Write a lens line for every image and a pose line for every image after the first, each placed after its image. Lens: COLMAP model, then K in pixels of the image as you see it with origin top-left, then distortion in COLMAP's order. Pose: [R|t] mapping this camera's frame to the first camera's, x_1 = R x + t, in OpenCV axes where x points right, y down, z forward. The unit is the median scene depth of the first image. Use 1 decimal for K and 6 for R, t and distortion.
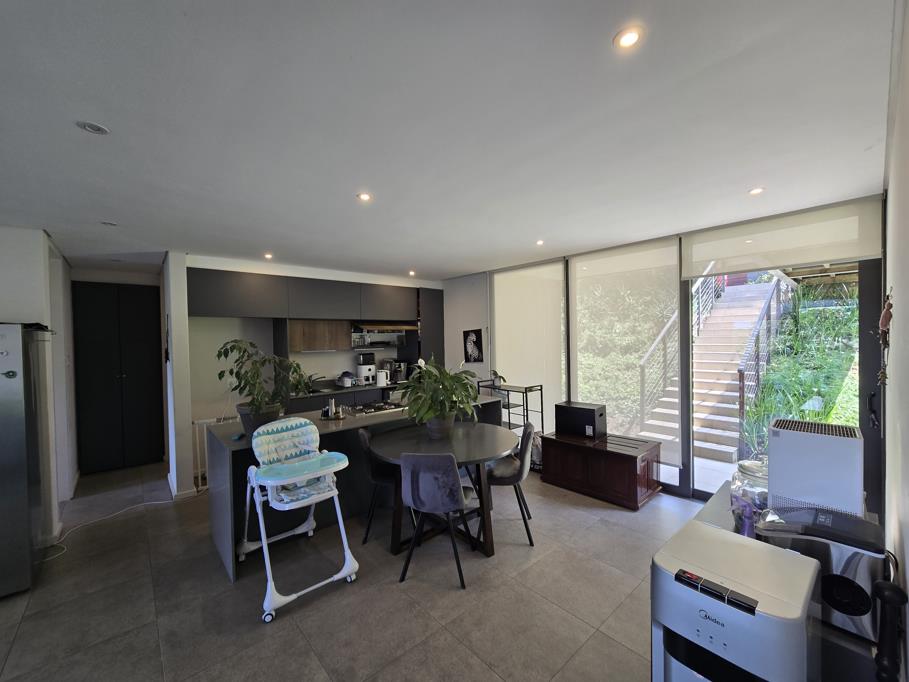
lens RADIAL K [[372.3, 0, 457.3], [0, 372.3, 343.7], [0, 0, 1]] dist [-0.002806, -0.000215]
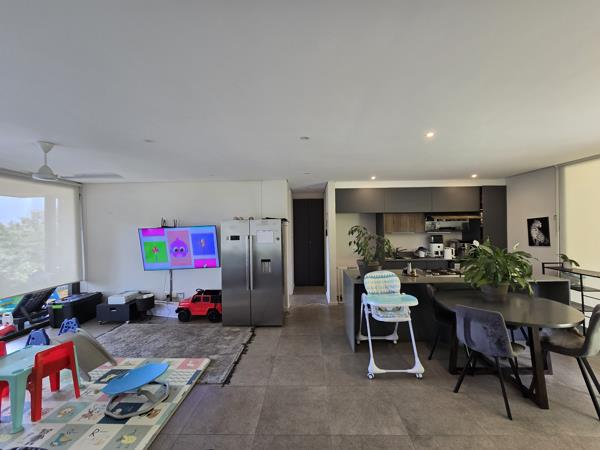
lens RADIAL K [[247.7, 0, 303.7], [0, 247.7, 225.6], [0, 0, 1]] dist [-0.001148, 0.000262]
pose [[0.733150, 0.004768, -0.680051, 0.039401], [-0.011766, 0.999915, -0.005673, 0.000037], [0.679966, 0.012161, 0.733143, -0.067055]]
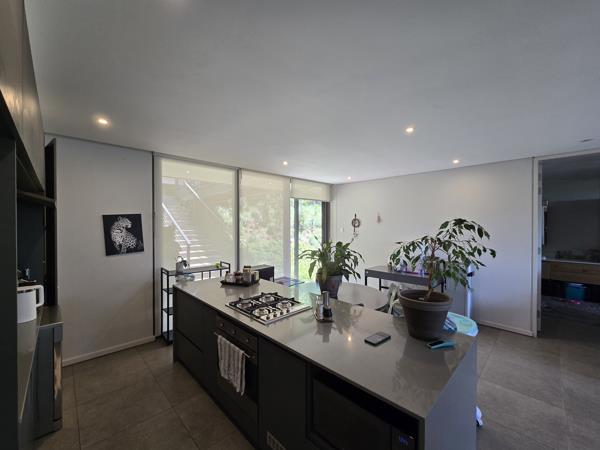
lens RADIAL K [[248.1, 0, 301.6], [0, 248.1, 225.2], [0, 0, 1]] dist [0.000780, 0.000334]
pose [[-0.053491, 0.007828, 0.998538, -0.676844], [0.017901, 0.999816, -0.006879, -0.002665], [-0.998408, 0.017506, -0.053621, 0.816839]]
